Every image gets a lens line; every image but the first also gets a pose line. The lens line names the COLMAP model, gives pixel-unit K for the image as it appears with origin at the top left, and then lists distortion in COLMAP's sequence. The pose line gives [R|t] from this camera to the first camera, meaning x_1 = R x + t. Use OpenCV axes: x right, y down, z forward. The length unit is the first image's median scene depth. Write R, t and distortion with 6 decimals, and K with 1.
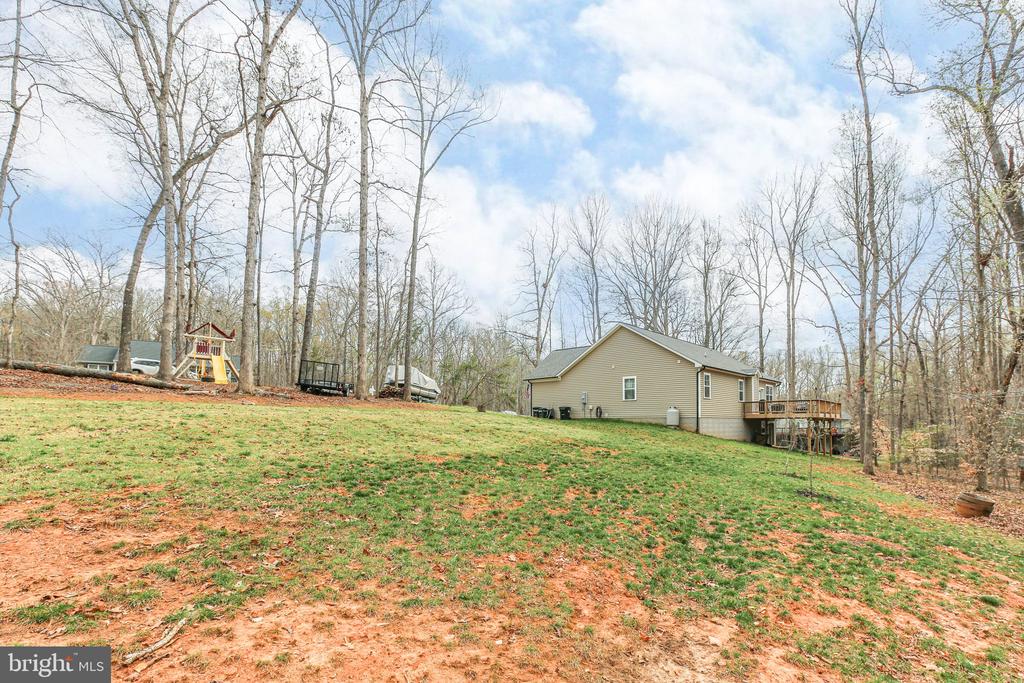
lens RADIAL K [[475.2, 0, 531.5], [0, 475.2, 398.3], [0, 0, 1]] dist [-0.032164, 0.009218]
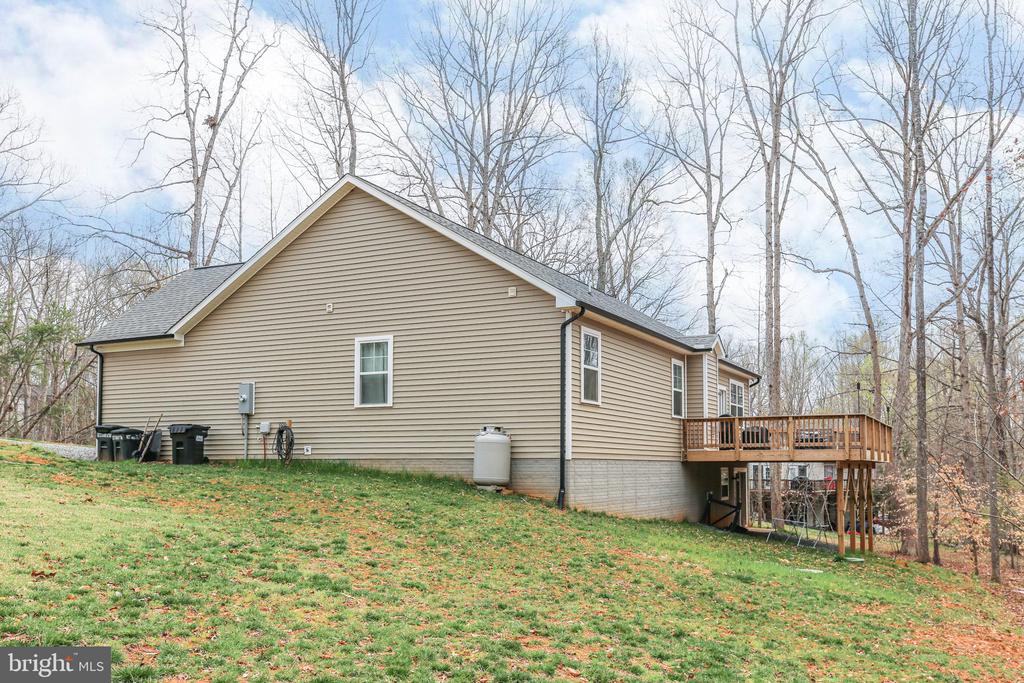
lens RADIAL K [[920.6, 0, 515.4], [0, 920.6, 343.5], [0, 0, 1]] dist [-0.001514, 0.002313]
pose [[0.966099, 0.036056, 0.255640, 0.121237], [-0.014871, 0.996327, -0.084323, 0.011685], [-0.257742, 0.077663, 0.963088, 0.304663]]
